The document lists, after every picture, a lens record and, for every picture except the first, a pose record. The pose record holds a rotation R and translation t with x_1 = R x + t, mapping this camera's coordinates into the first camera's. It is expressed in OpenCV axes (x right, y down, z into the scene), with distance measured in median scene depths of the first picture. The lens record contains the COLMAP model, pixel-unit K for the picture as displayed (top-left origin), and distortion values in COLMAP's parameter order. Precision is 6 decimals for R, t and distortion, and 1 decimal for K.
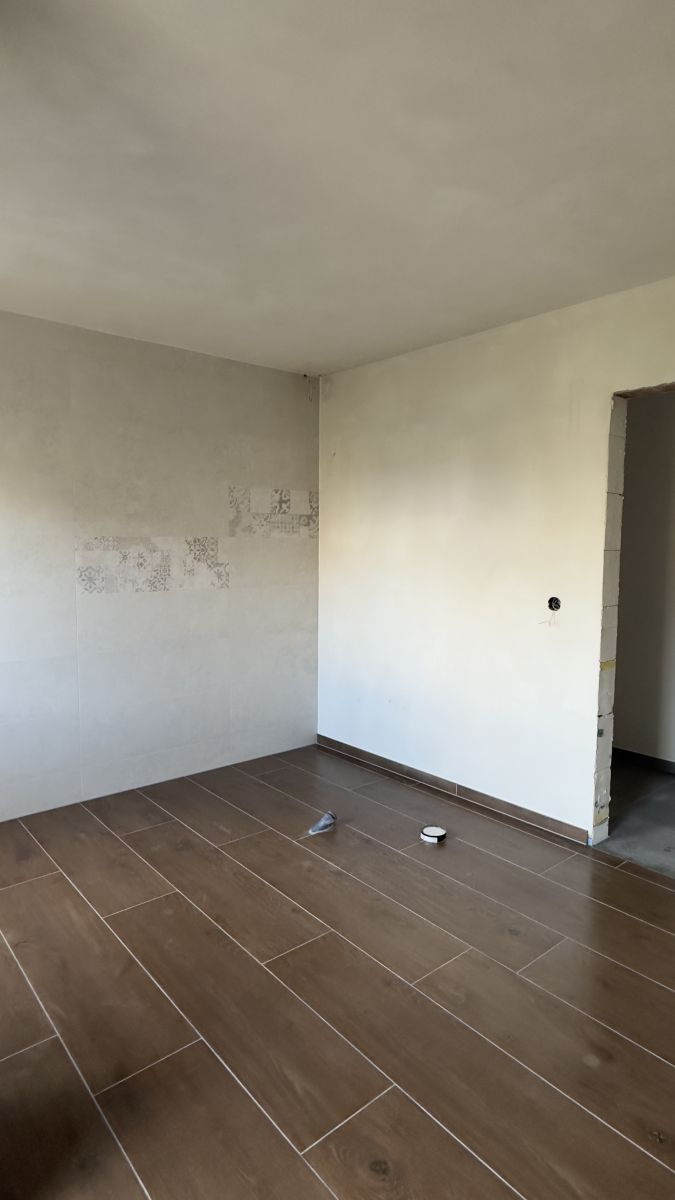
lens RADIAL K [[677.2, 0, 331.5], [0, 677.2, 595.1], [0, 0, 1]] dist [-0.007602, 0.000620]
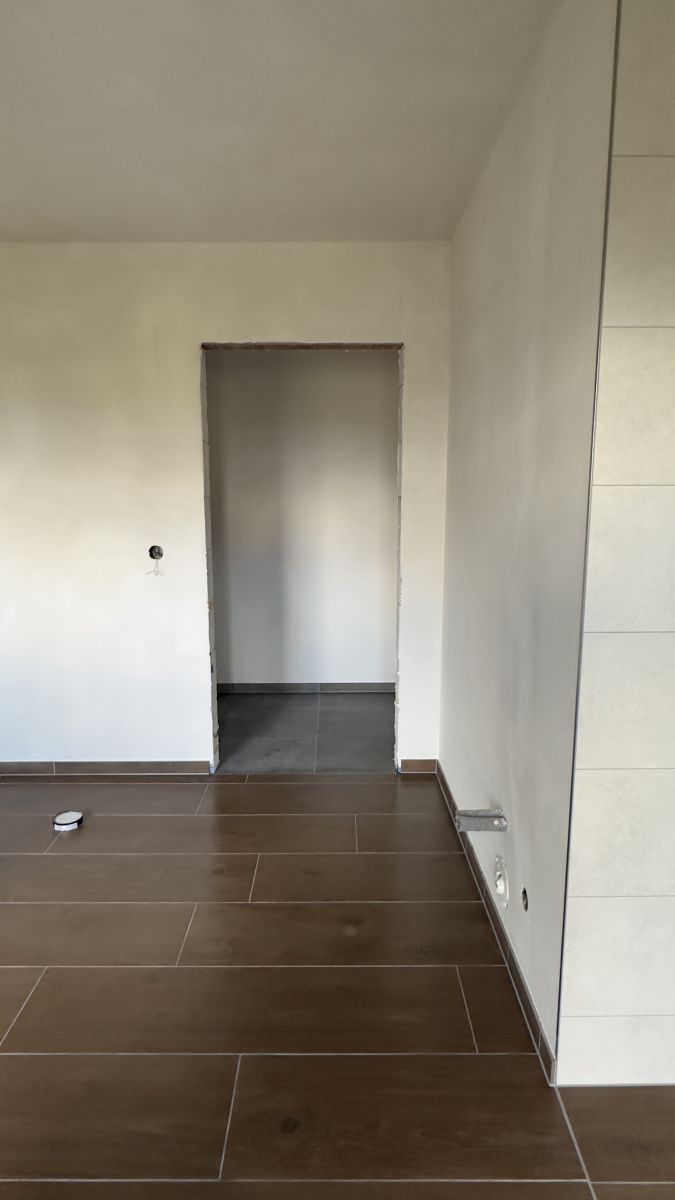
lens RADIAL K [[677.2, 0, 337.7], [0, 677.2, 599.5], [0, 0, 1]] dist [-0.007602, 0.000620]
pose [[0.630277, -0.141136, 0.763434, -0.275121], [0.071797, 0.989720, 0.123695, -0.023211], [-0.773043, -0.023150, 0.633931, 0.166326]]
